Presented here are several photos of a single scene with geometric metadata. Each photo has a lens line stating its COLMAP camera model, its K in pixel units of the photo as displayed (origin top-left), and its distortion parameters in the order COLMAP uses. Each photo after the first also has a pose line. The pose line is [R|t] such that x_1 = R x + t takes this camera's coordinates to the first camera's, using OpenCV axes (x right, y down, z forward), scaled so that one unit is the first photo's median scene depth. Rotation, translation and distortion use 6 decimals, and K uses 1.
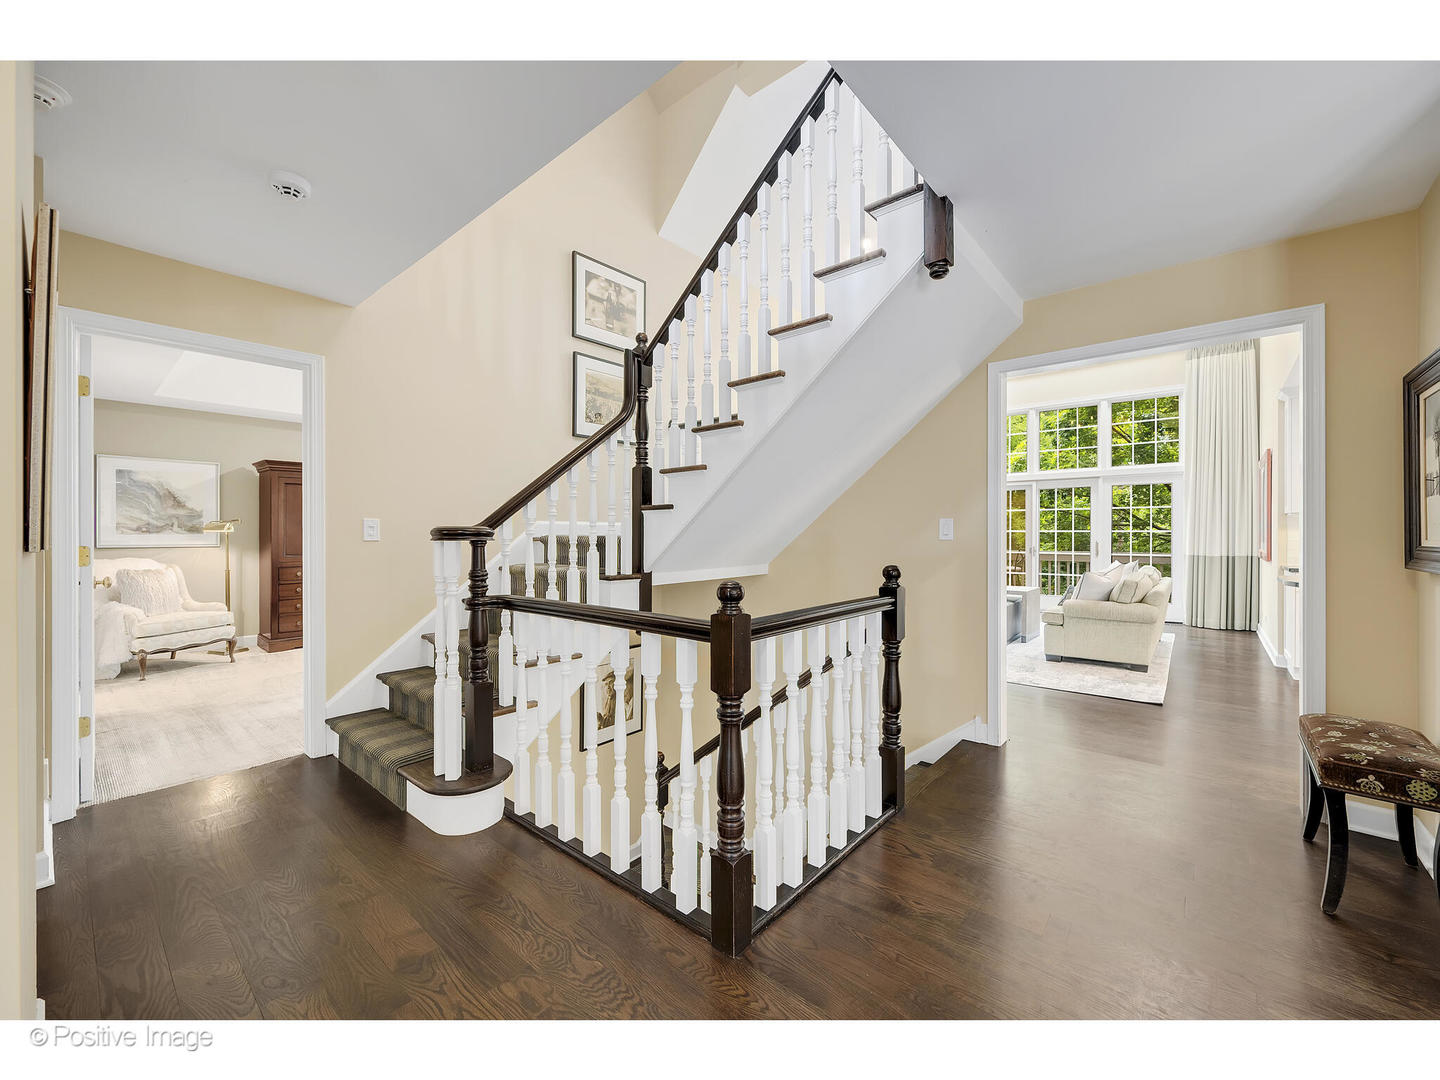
lens RADIAL K [[582.2, 0, 737.7], [0, 582.2, 533.9], [0, 0, 1]] dist [-0.001386, -0.000231]
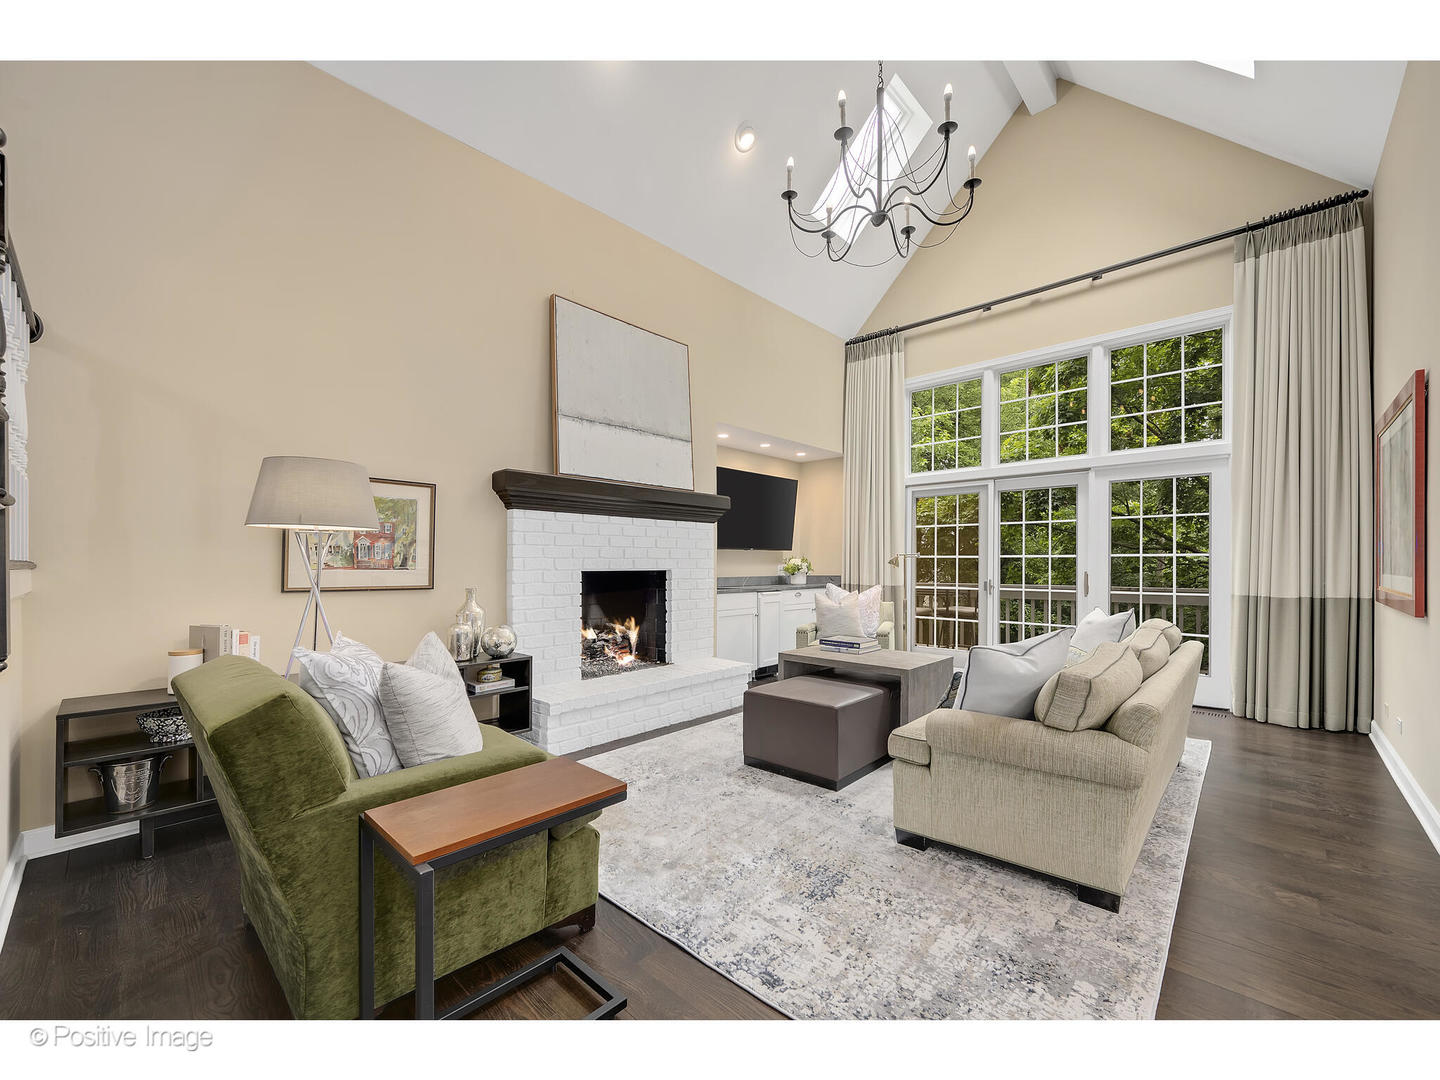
lens RADIAL K [[594.9, 0, 718.2], [0, 594.9, 563.8], [0, 0, 1]] dist [-0.001124, -0.000469]
pose [[0.997687, -0.003717, -0.067877, 0.295498], [0.004029, 0.999982, 0.004462, 0.000333], [0.067859, -0.004725, 0.997684, 0.371531]]
